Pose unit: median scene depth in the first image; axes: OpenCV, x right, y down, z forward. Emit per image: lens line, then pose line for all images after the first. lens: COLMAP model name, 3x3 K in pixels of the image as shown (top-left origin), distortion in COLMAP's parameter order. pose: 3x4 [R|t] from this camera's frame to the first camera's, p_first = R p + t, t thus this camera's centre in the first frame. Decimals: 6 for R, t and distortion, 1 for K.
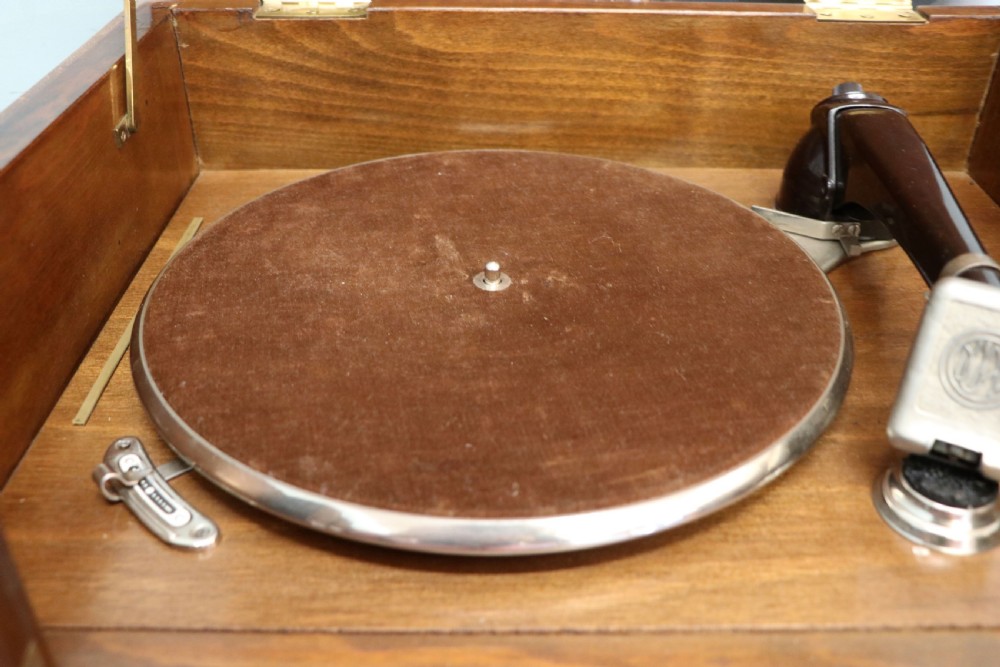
lens RADIAL K [[963.6, 0, 498.2], [0, 963.6, 349.4], [0, 0, 1]] dist [-0.148615, 0.202950]
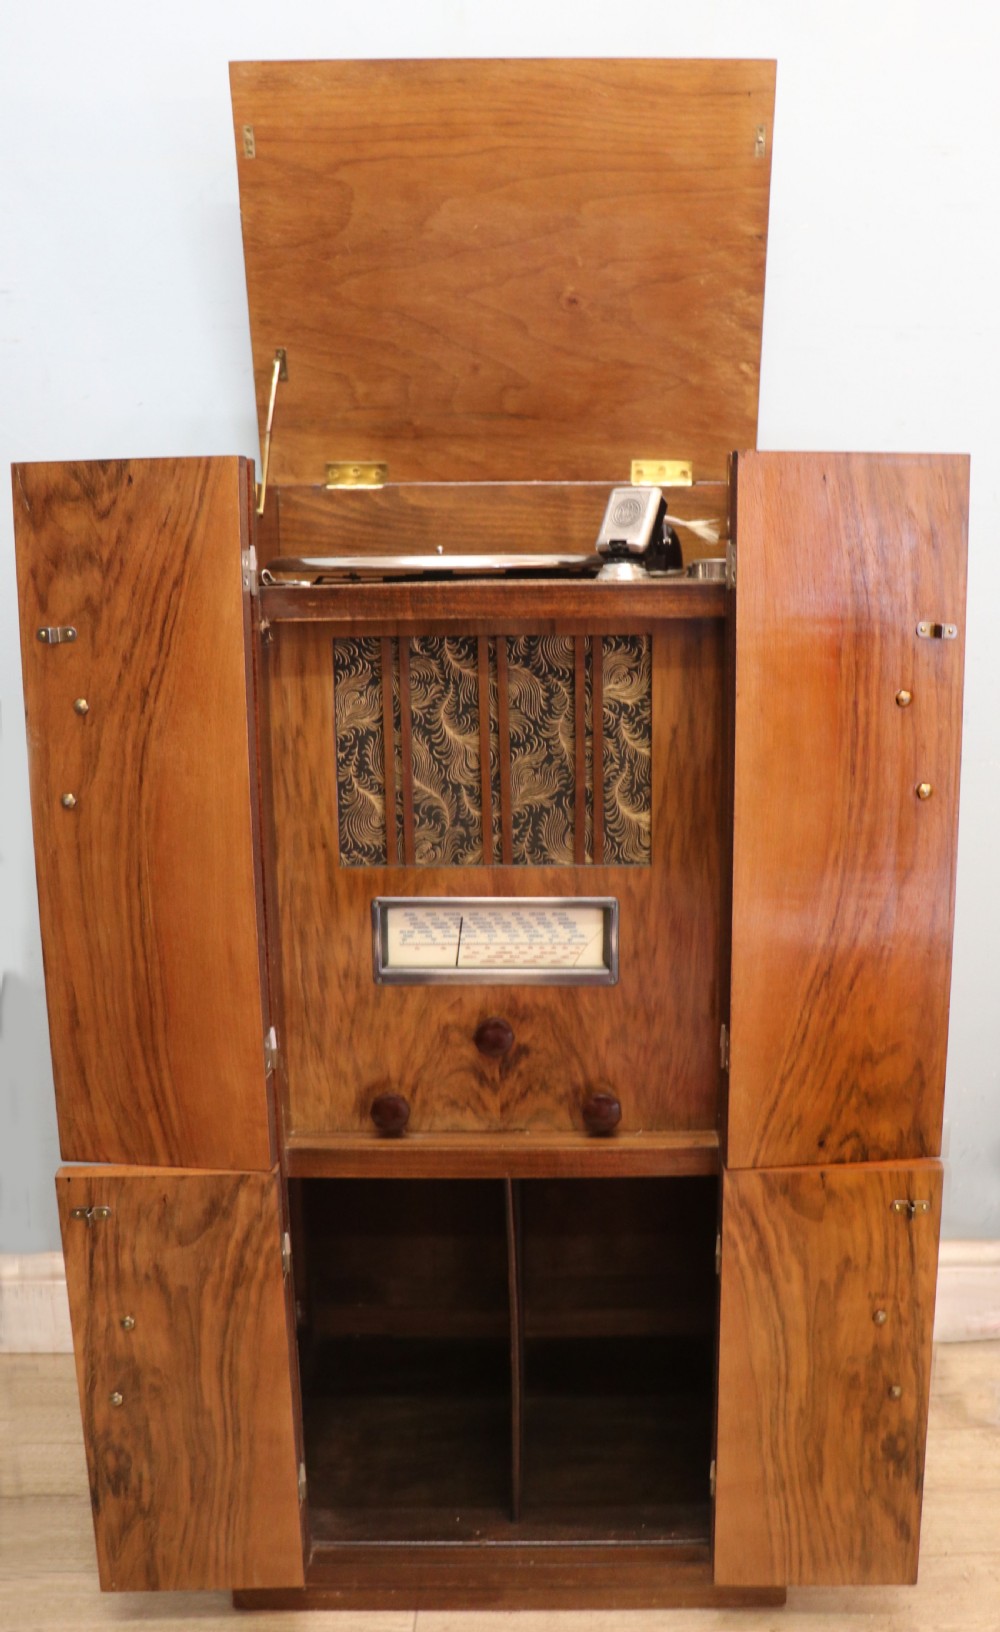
lens RADIAL K [[1422.2, 0, 568.8], [0, 1422.2, 814.7], [0, 0, 1]] dist [-0.199153, 0.174668]
pose [[0.999942, -0.010576, 0.002215, 0.201285], [0.010573, 0.915326, -0.402575, 1.293894], [0.002230, 0.402575, 0.915384, -1.198037]]
